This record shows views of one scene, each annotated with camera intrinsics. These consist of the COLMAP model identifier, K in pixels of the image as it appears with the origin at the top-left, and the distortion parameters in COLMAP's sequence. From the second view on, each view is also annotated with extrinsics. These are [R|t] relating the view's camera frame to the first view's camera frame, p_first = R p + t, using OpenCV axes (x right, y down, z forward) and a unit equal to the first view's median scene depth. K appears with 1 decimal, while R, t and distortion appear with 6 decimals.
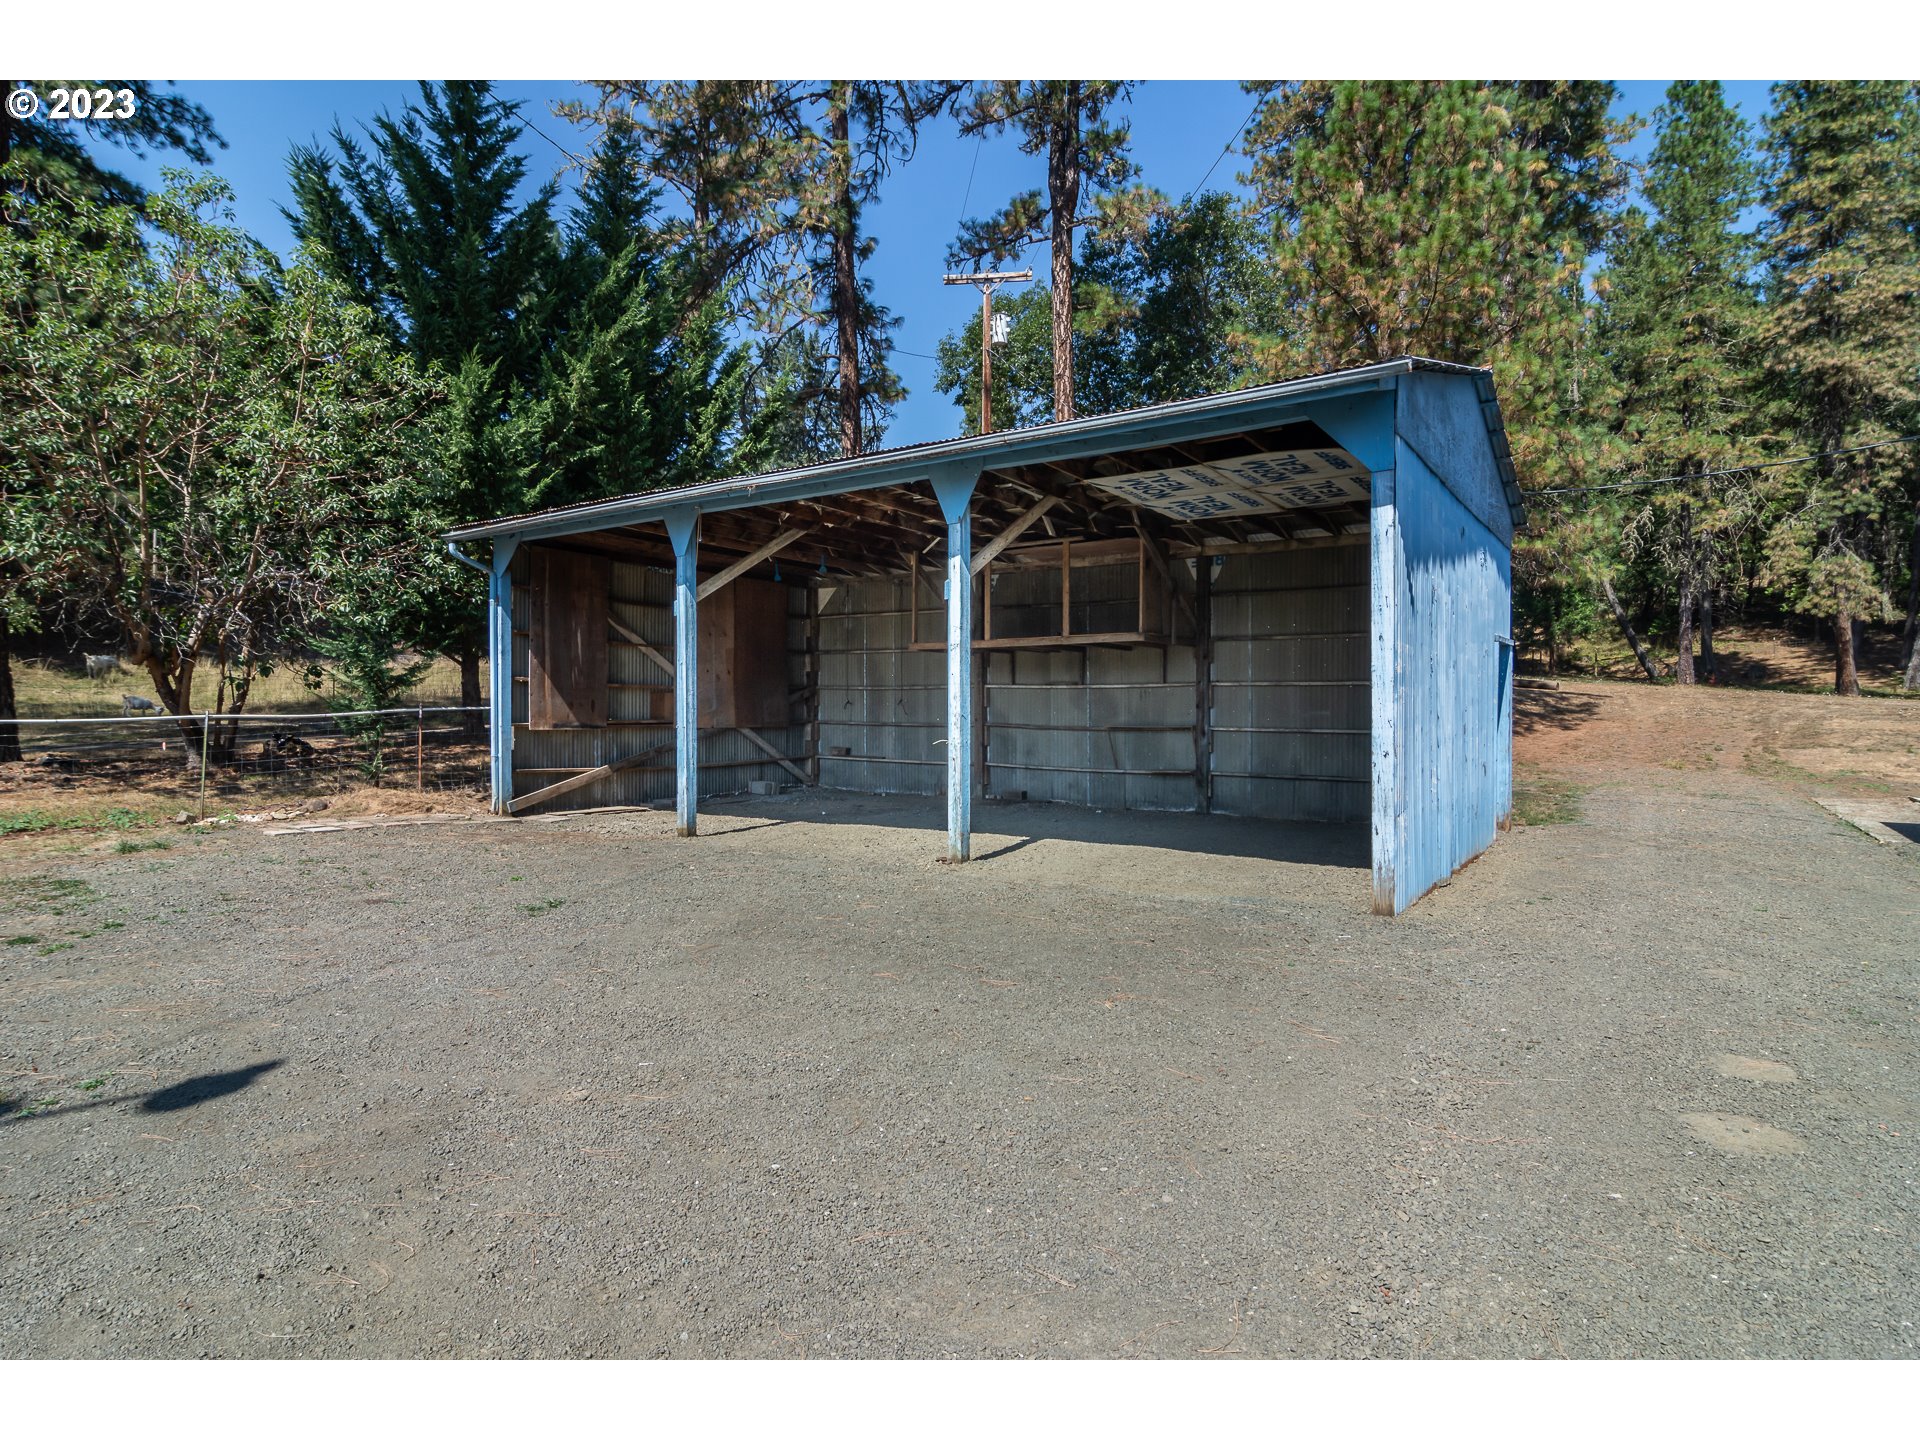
lens RADIAL K [[1006.7, 0, 941.3], [0, 1006.7, 753.1], [0, 0, 1]] dist [-0.007464, -0.000932]
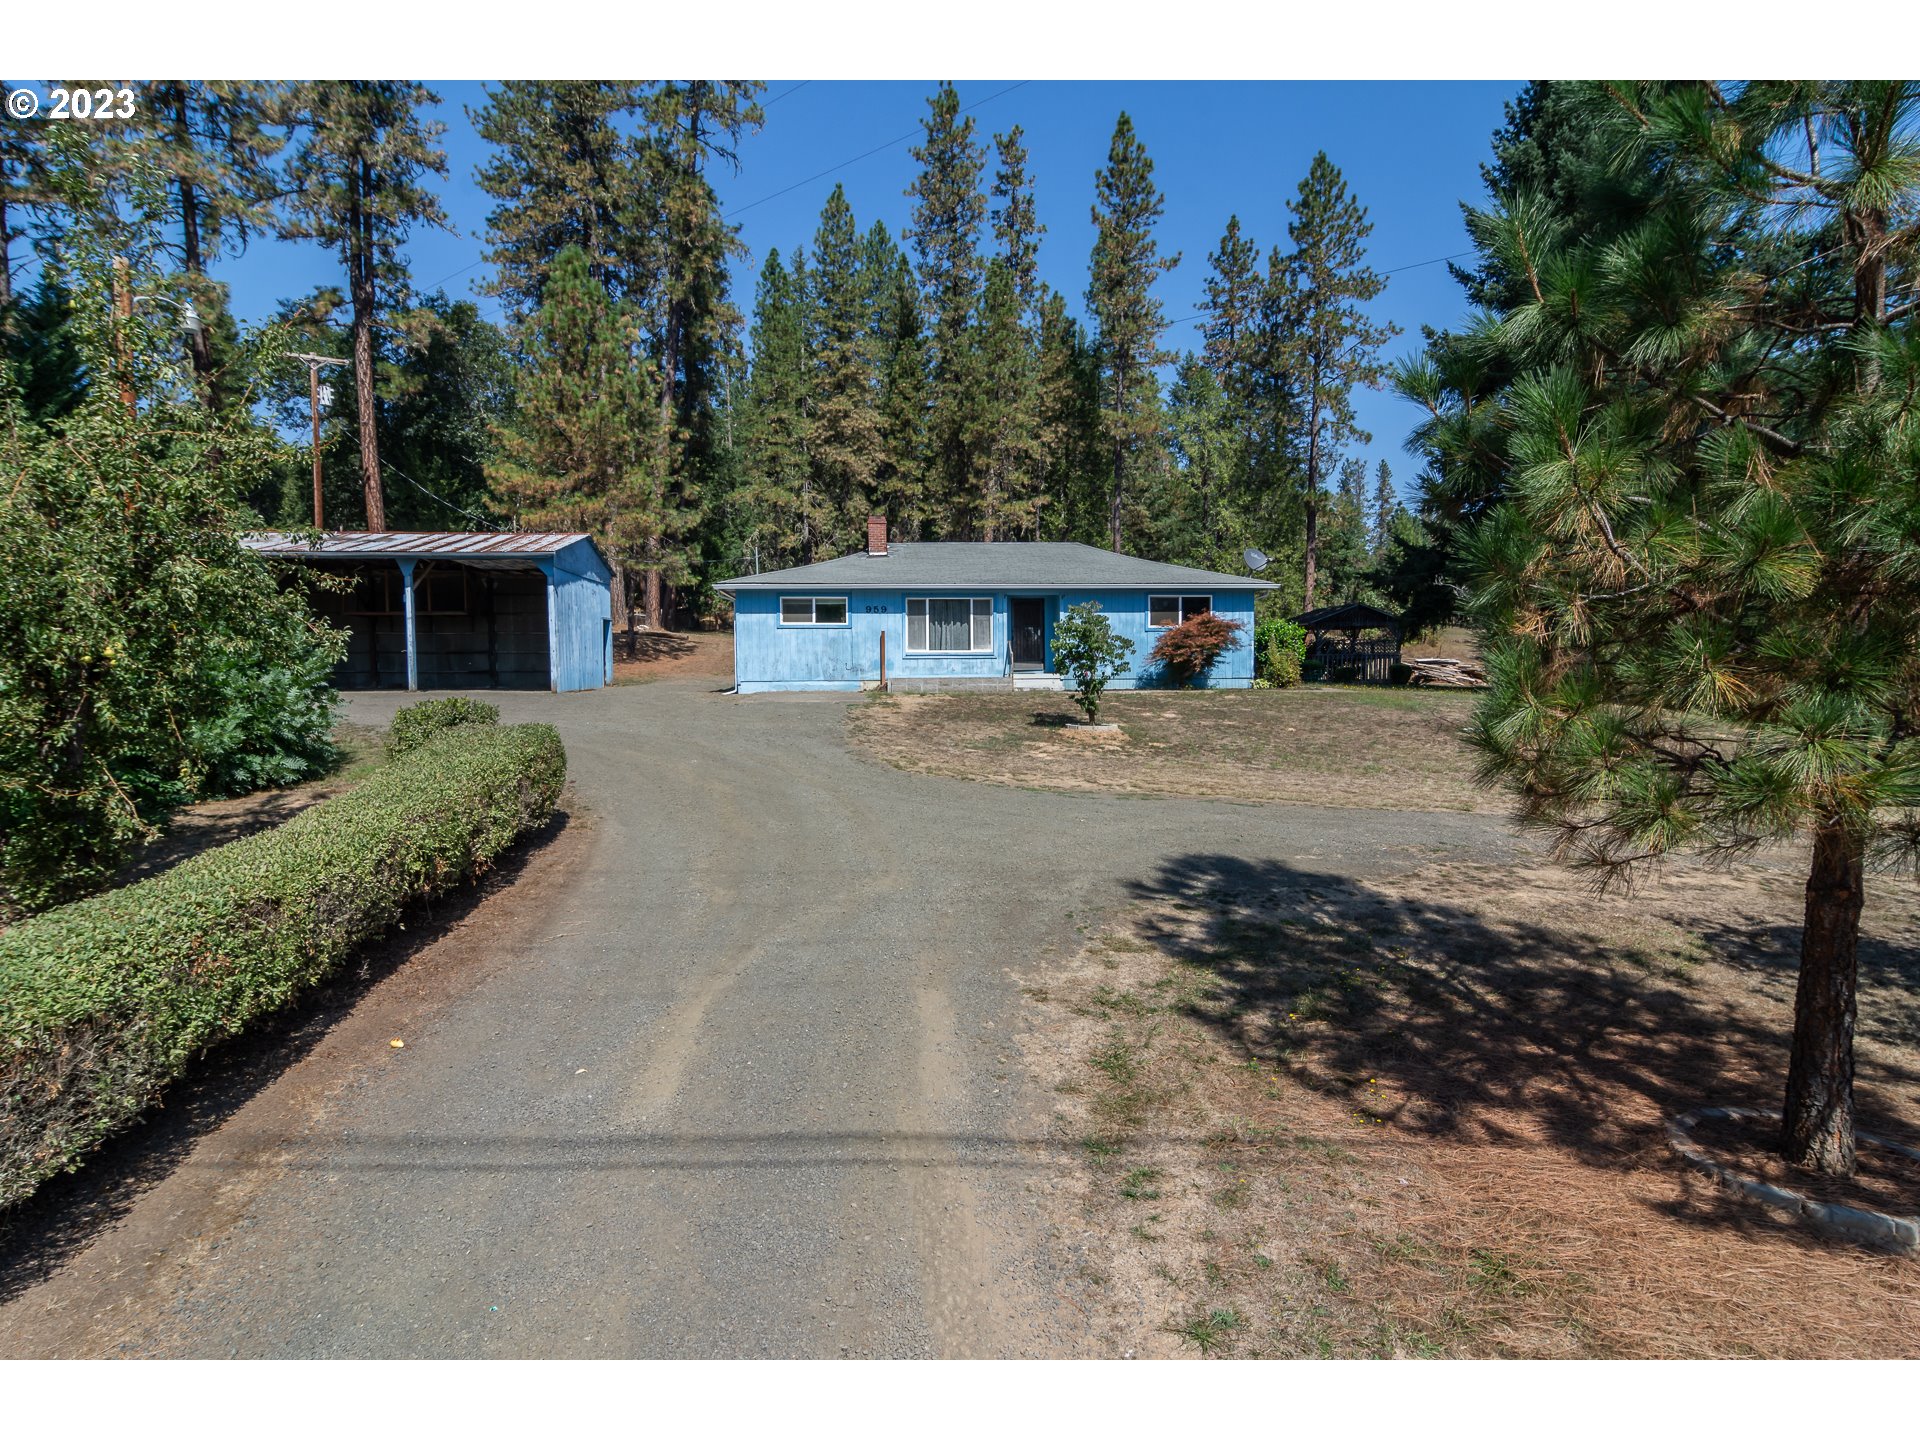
lens RADIAL K [[1049.2, 0, 949.5], [0, 1049.2, 725.6], [0, 0, 1]] dist [-0.004452, 0.004463]
pose [[0.765414, -0.044333, 0.642009, -0.257646], [0.037575, 0.999001, 0.024188, 0.065190], [-0.642440, 0.005610, 0.766316, -0.796136]]
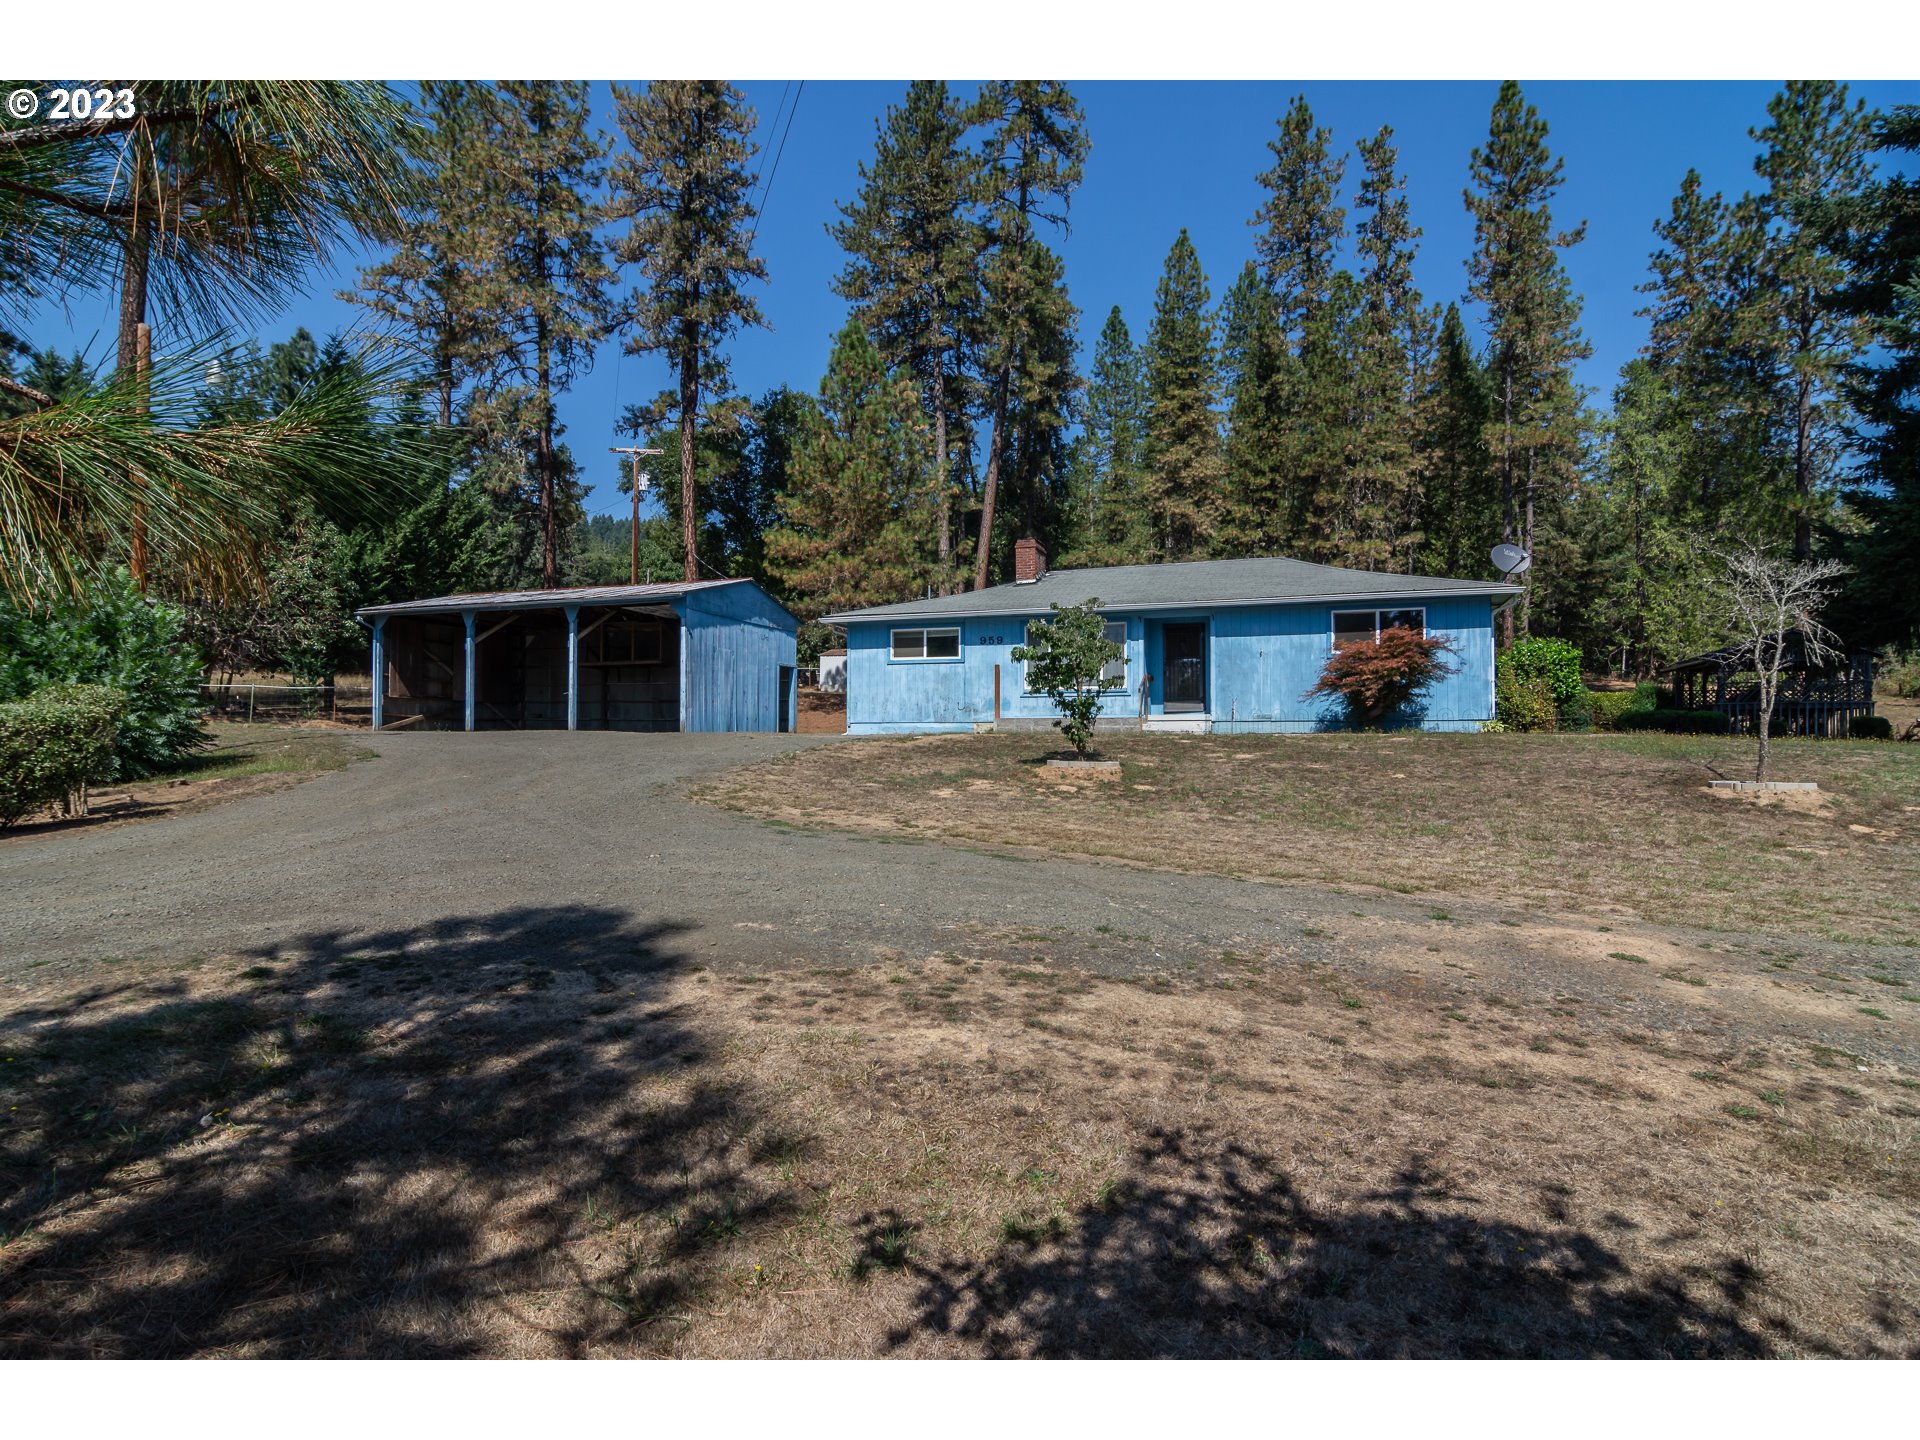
lens RADIAL K [[1049.2, 0, 944.9], [0, 1049.2, 721.7], [0, 0, 1]] dist [-0.004452, 0.004463]
pose [[0.966433, 0.006811, 0.256827, 0.099675], [0.010786, 0.997692, -0.067045, 0.103755], [-0.256691, 0.067564, 0.964129, -0.808516]]
